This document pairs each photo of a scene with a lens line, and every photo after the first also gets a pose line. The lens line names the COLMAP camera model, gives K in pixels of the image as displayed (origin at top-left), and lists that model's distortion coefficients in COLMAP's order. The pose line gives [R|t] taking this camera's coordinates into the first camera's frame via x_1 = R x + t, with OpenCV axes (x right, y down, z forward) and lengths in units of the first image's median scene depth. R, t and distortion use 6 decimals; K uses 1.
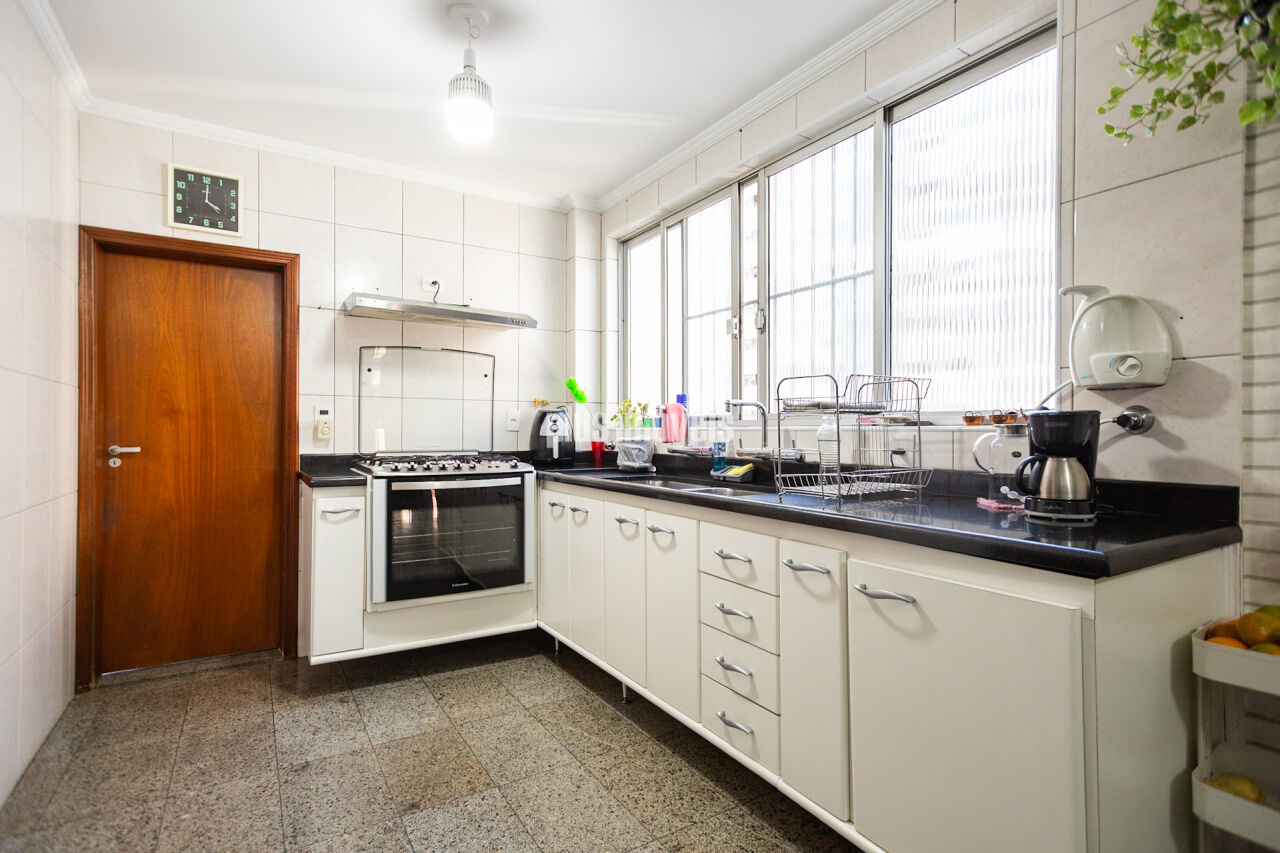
lens RADIAL K [[618.6, 0, 638.6], [0, 618.6, 433.4], [0, 0, 1]] dist [0.001443, 0.002688]
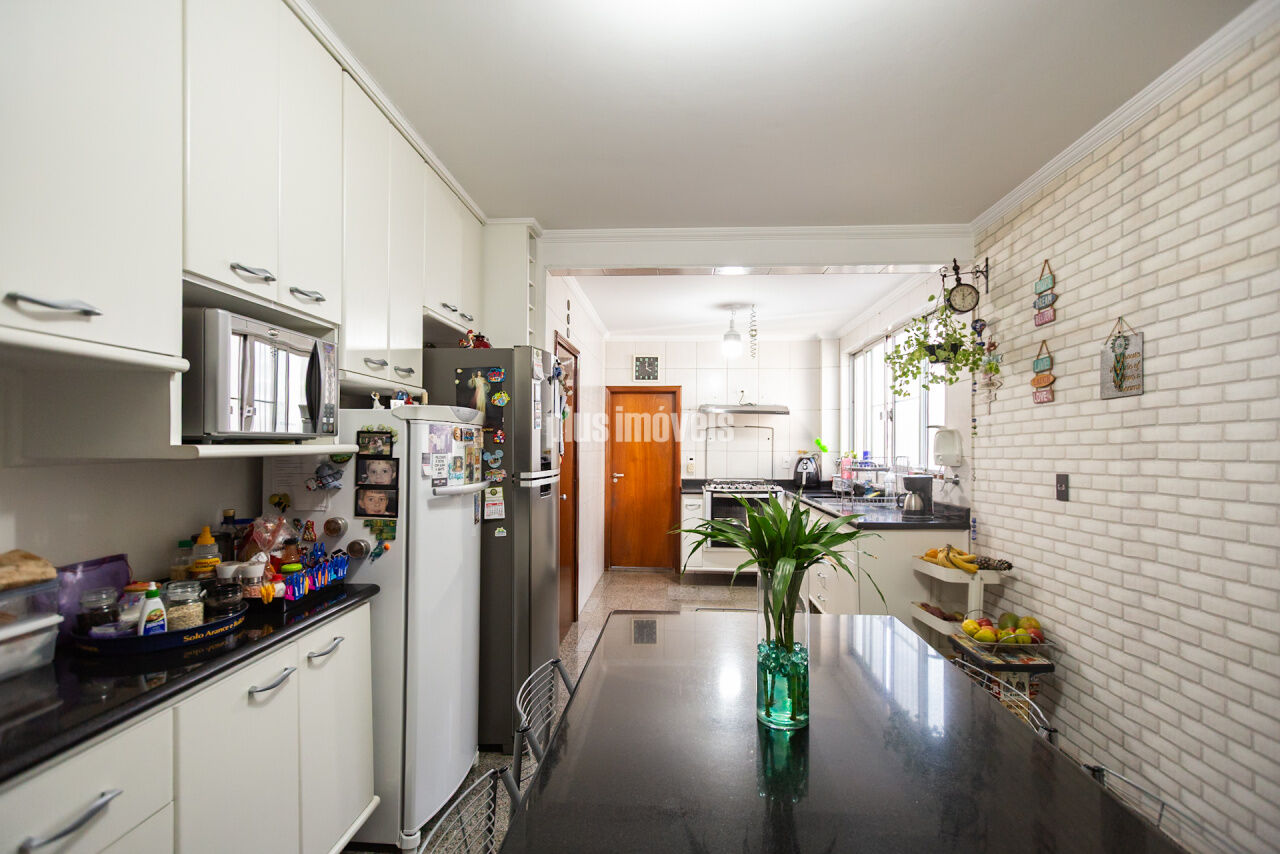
lens RADIAL K [[618.6, 0, 650.1], [0, 618.6, 444.7], [0, 0, 1]] dist [0.001443, 0.002688]
pose [[0.820148, -0.000467, -0.572151, 0.627335], [-0.004457, 0.999964, -0.007204, -0.071770], [0.572134, 0.008459, 0.820117, -0.873598]]
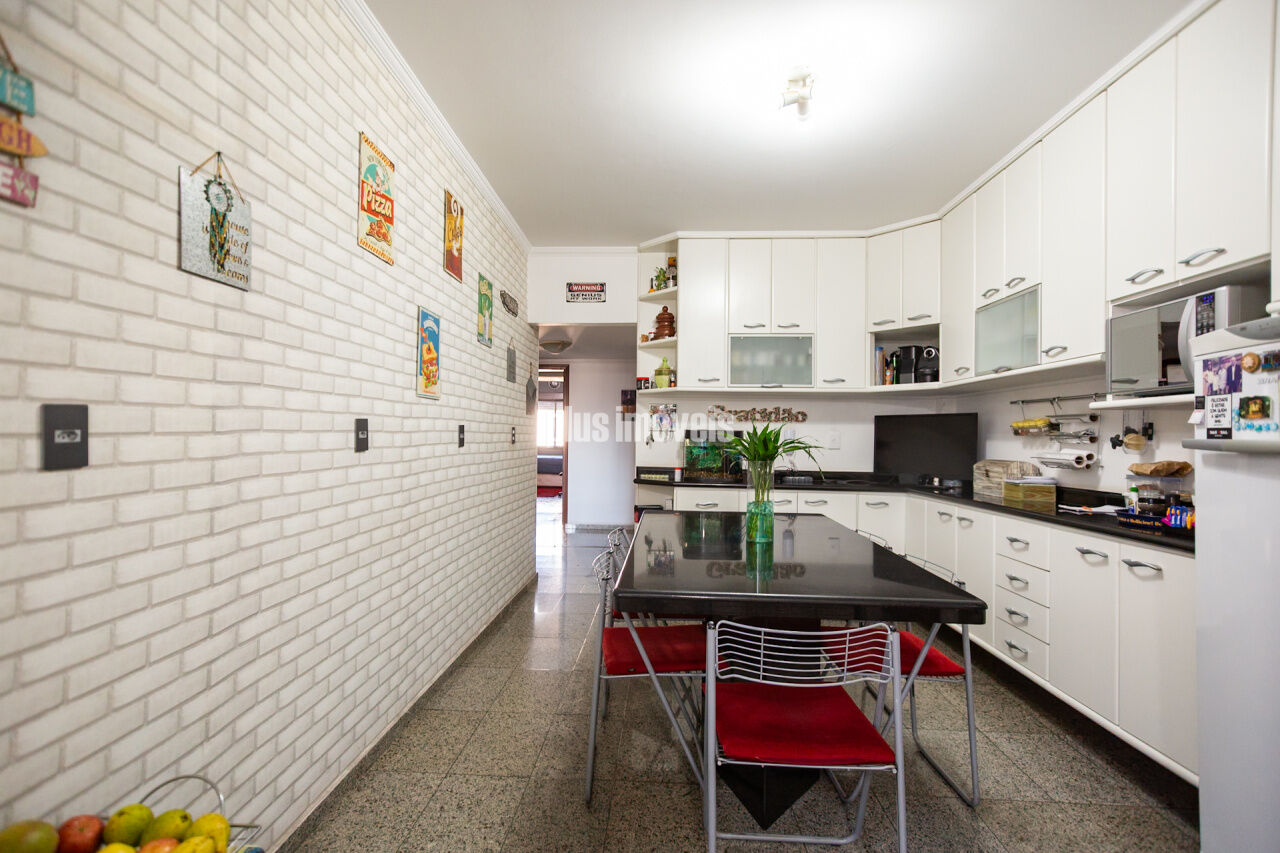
lens RADIAL K [[618.6, 0, 637.0], [0, 618.6, 423.7], [0, 0, 1]] dist [0.001443, 0.002688]
pose [[-0.818187, -0.005194, 0.574928, 0.111004], [-0.014013, 0.999842, -0.010909, -0.026862], [-0.574781, -0.016982, -0.818131, 0.326288]]
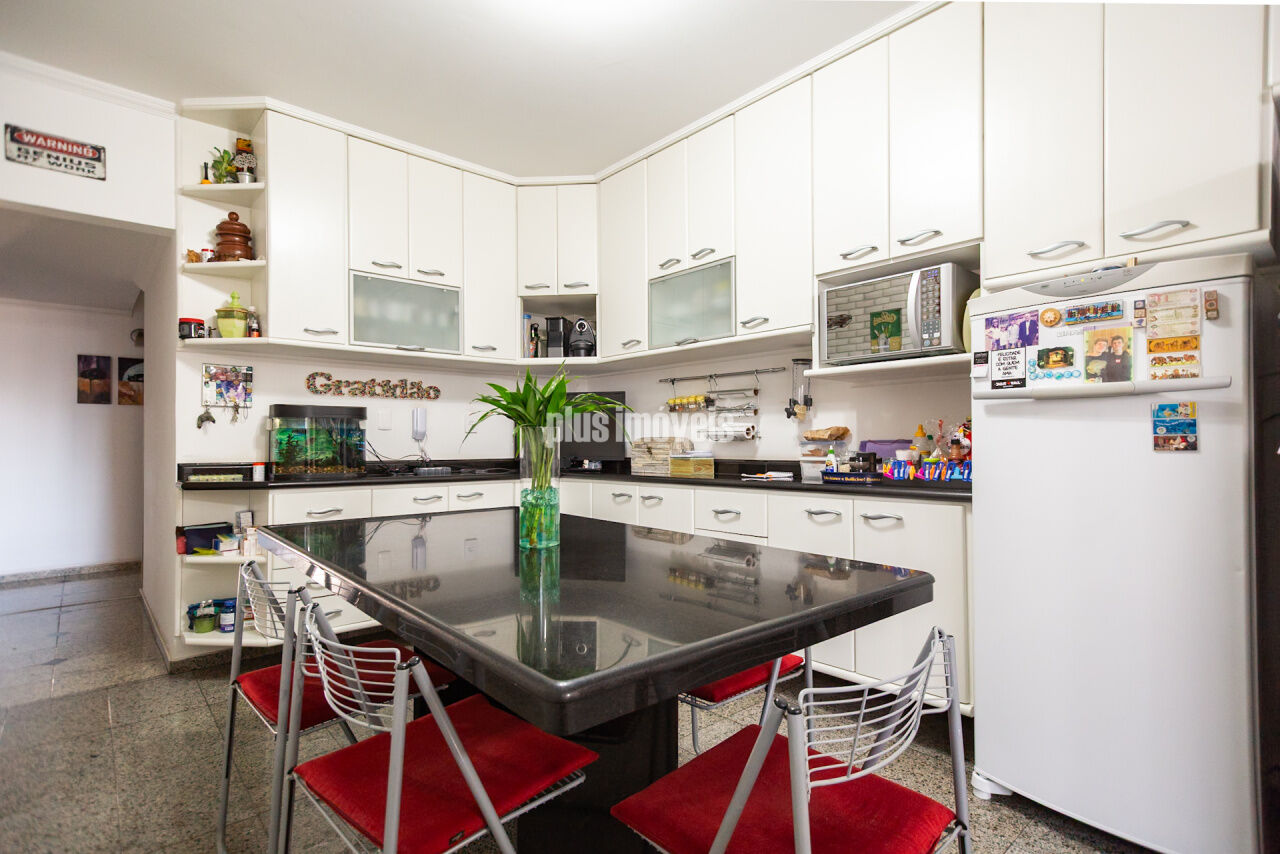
lens RADIAL K [[618.6, 0, 639.4], [0, 618.6, 436.7], [0, 0, 1]] dist [0.001443, 0.002688]
pose [[-0.986625, -0.002508, -0.162989, 0.455920], [-0.002444, 0.999997, -0.000594, 0.020713], [0.162990, -0.000187, -0.986628, 0.117162]]
